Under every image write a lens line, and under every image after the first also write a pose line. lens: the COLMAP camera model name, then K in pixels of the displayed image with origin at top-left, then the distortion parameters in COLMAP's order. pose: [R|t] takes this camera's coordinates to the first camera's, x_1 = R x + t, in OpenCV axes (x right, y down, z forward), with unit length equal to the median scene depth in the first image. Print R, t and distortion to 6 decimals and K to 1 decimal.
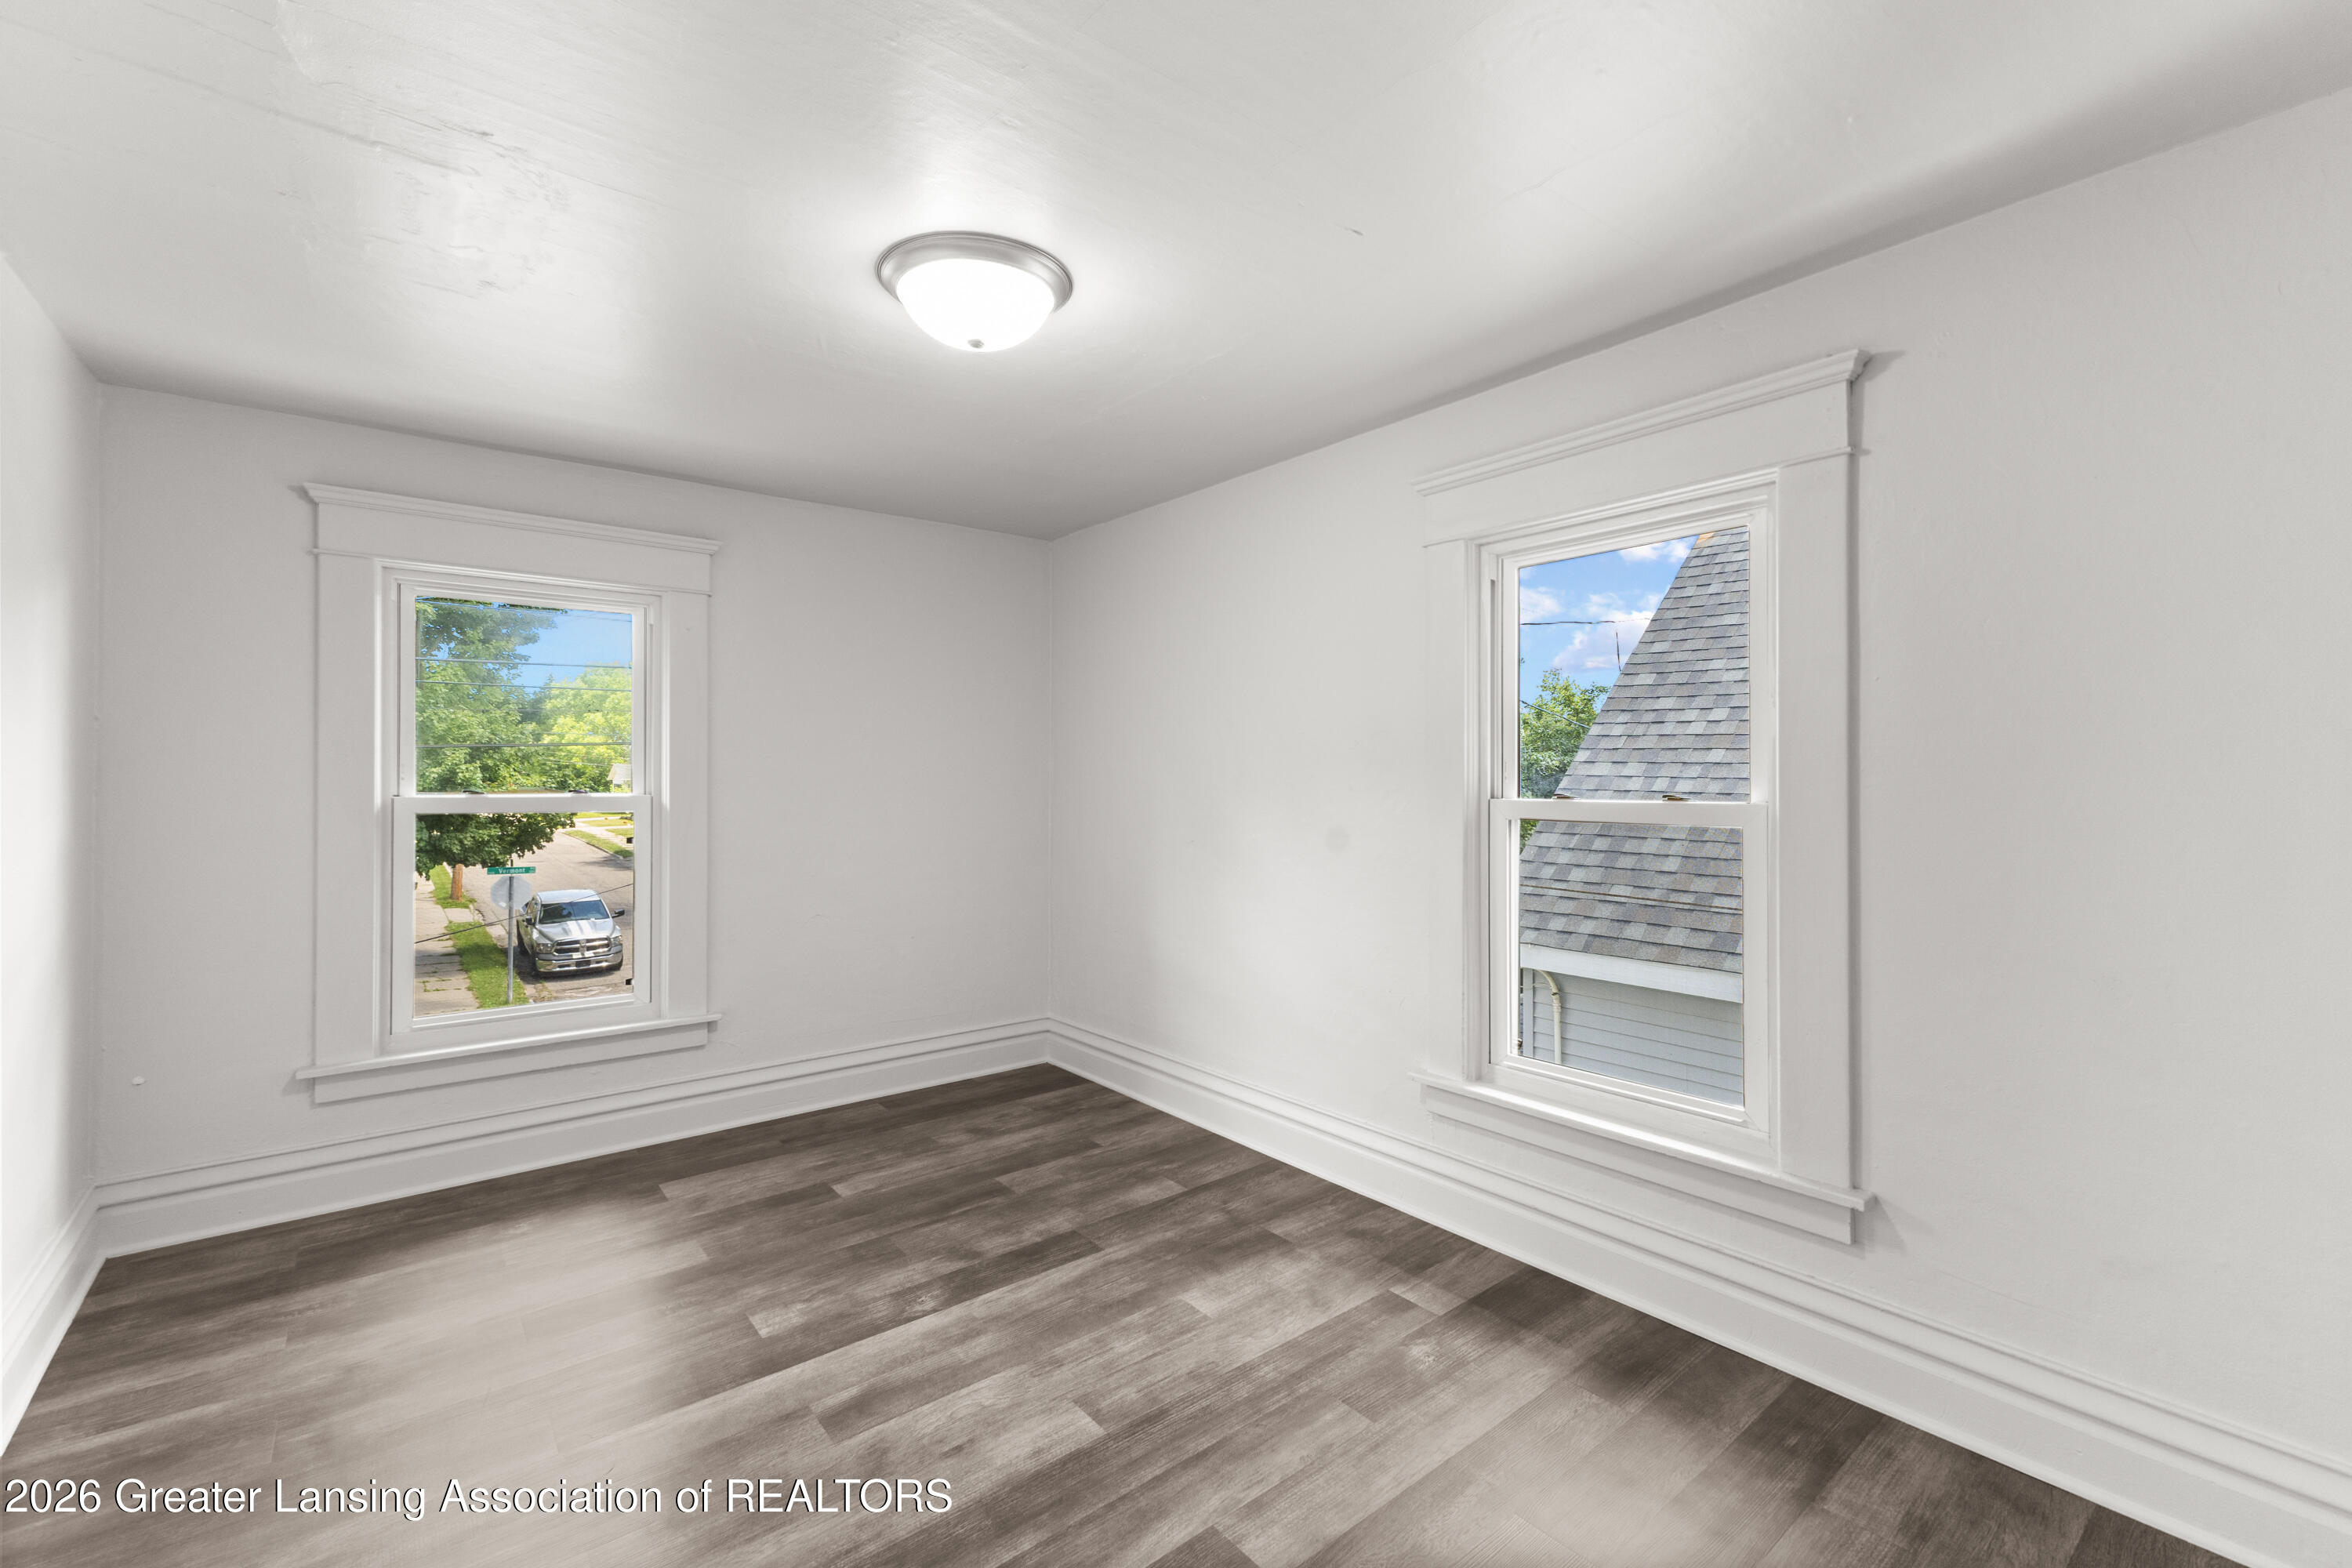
lens RADIAL K [[1025.5, 0, 1184.8], [0, 1025.5, 783.7], [0, 0, 1]] dist [0.016685, 0.003558]
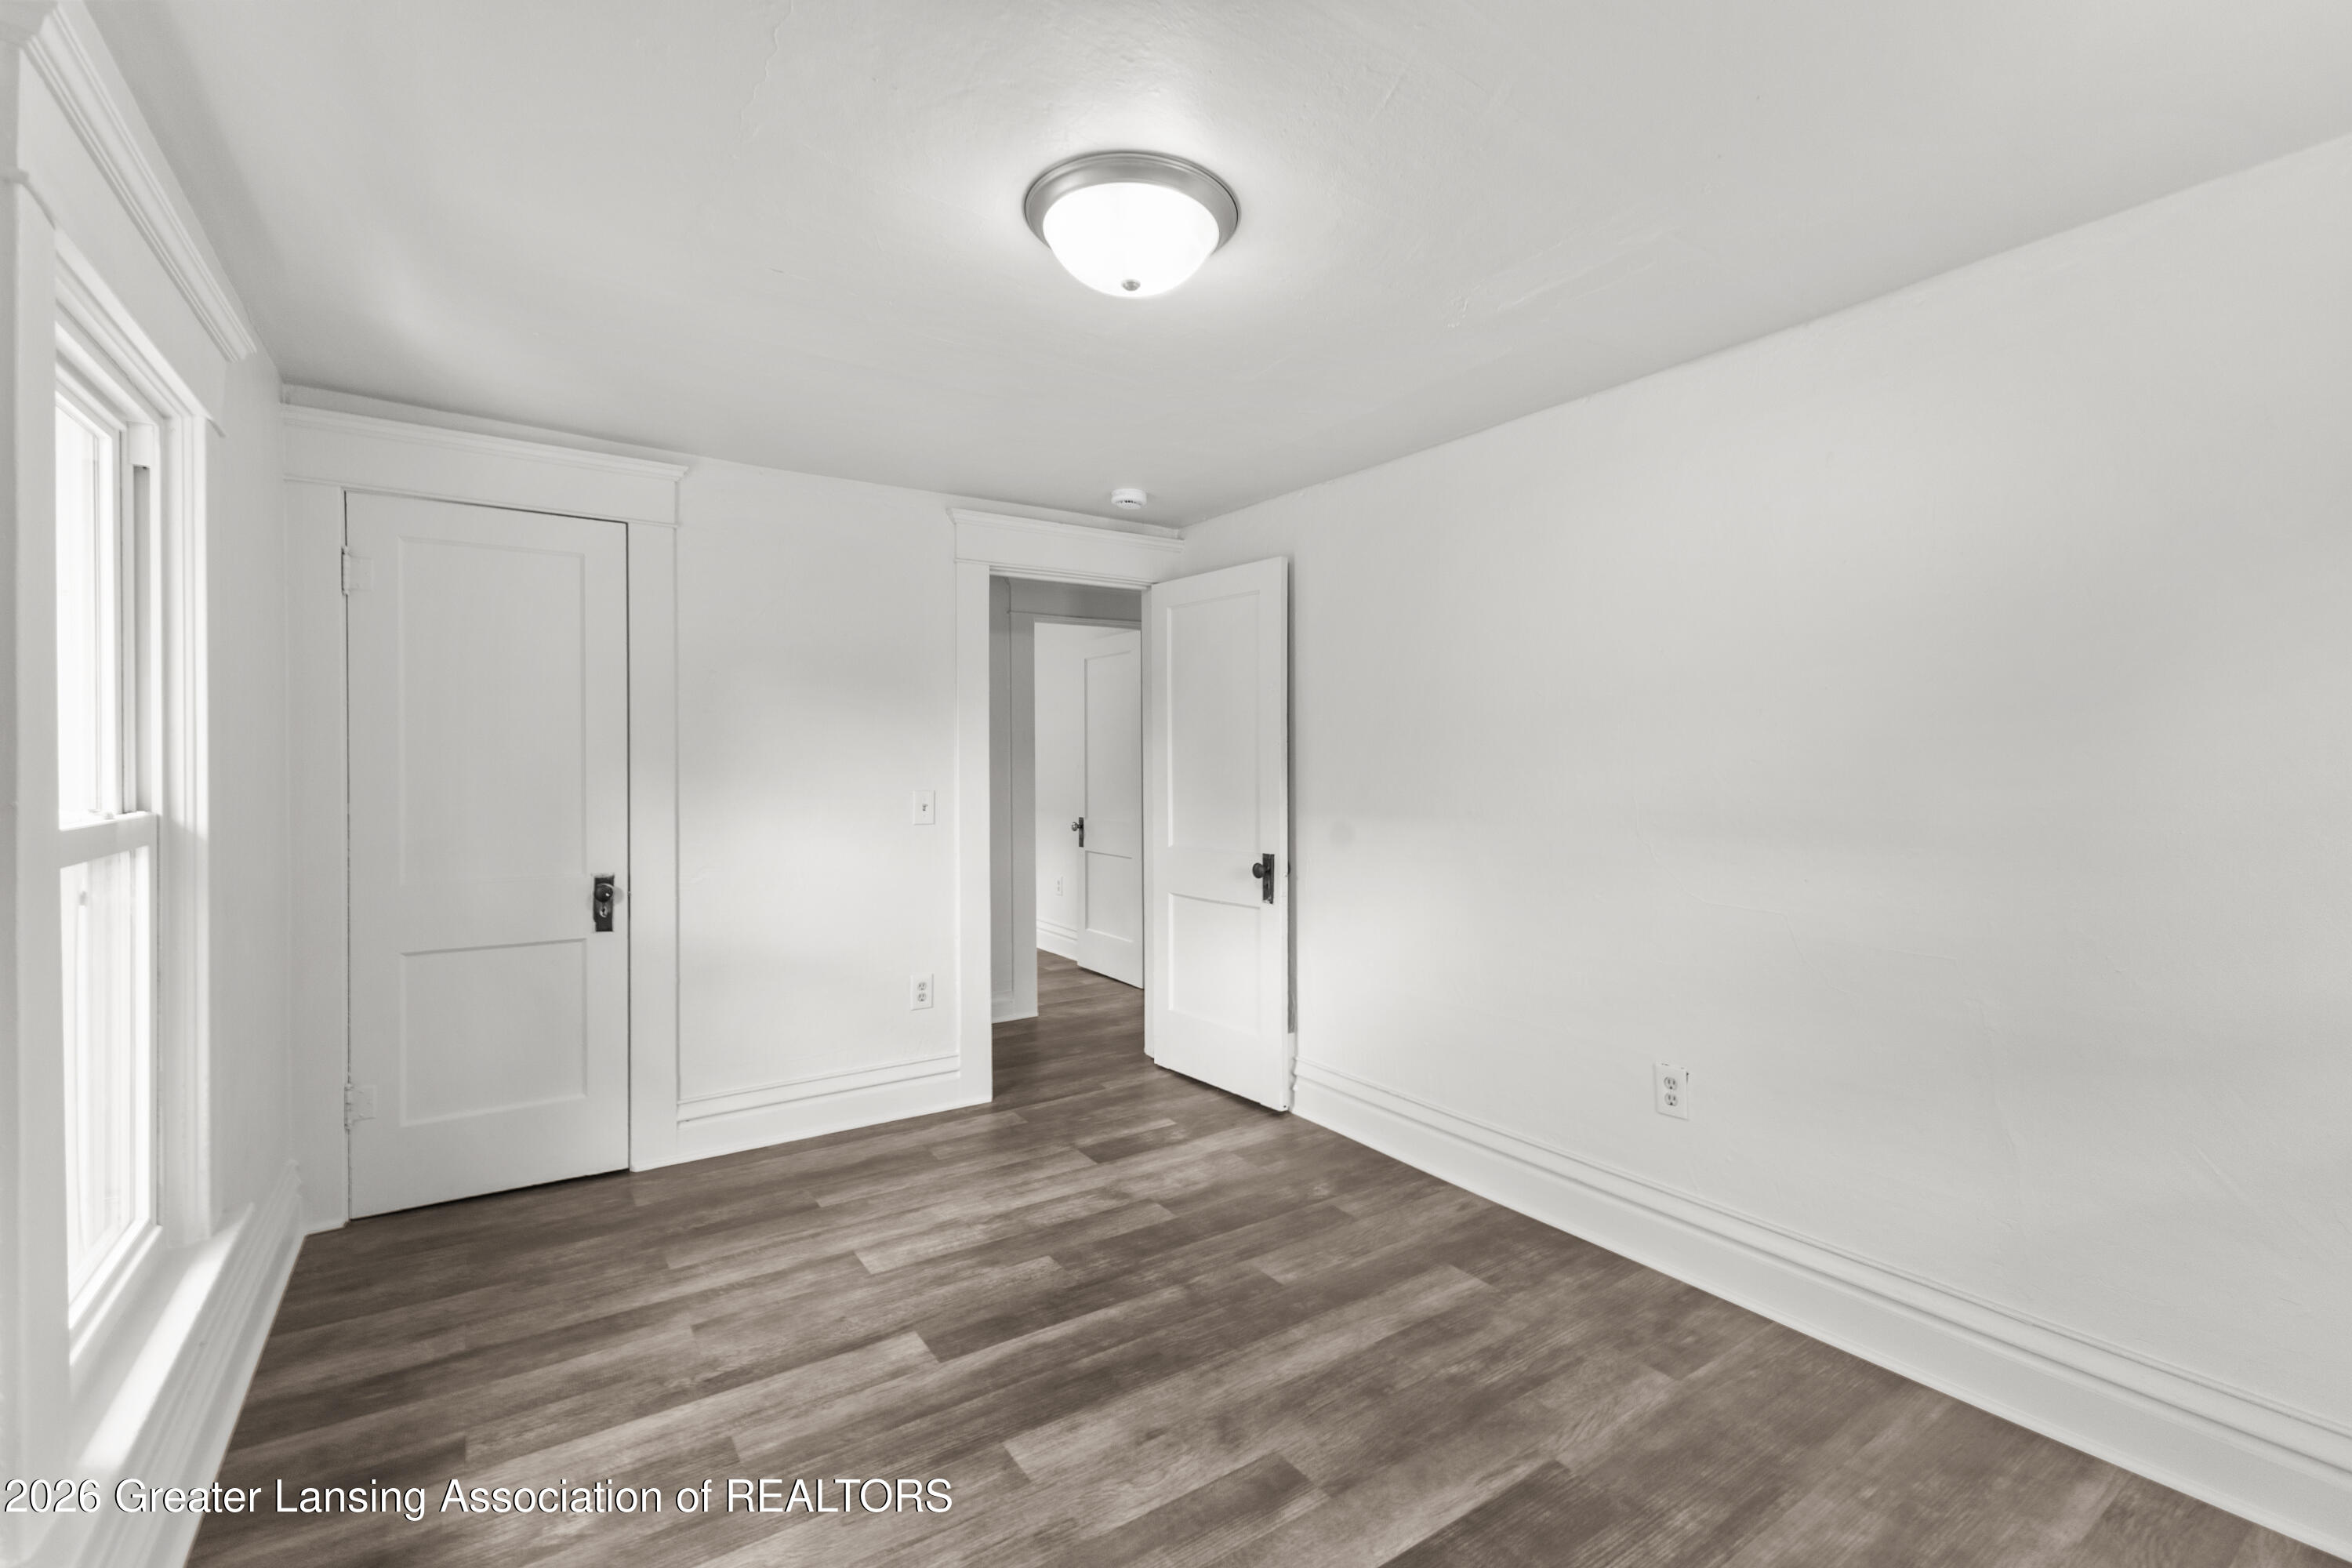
lens RADIAL K [[1025.5, 0, 1174.2], [0, 1025.5, 771.6], [0, 0, 1]] dist [0.016685, 0.003558]
pose [[-0.996692, 0.004554, 0.081144, -0.323998], [0.005188, 0.999958, 0.007612, -0.014340], [-0.081106, 0.008008, -0.996673, 1.981003]]
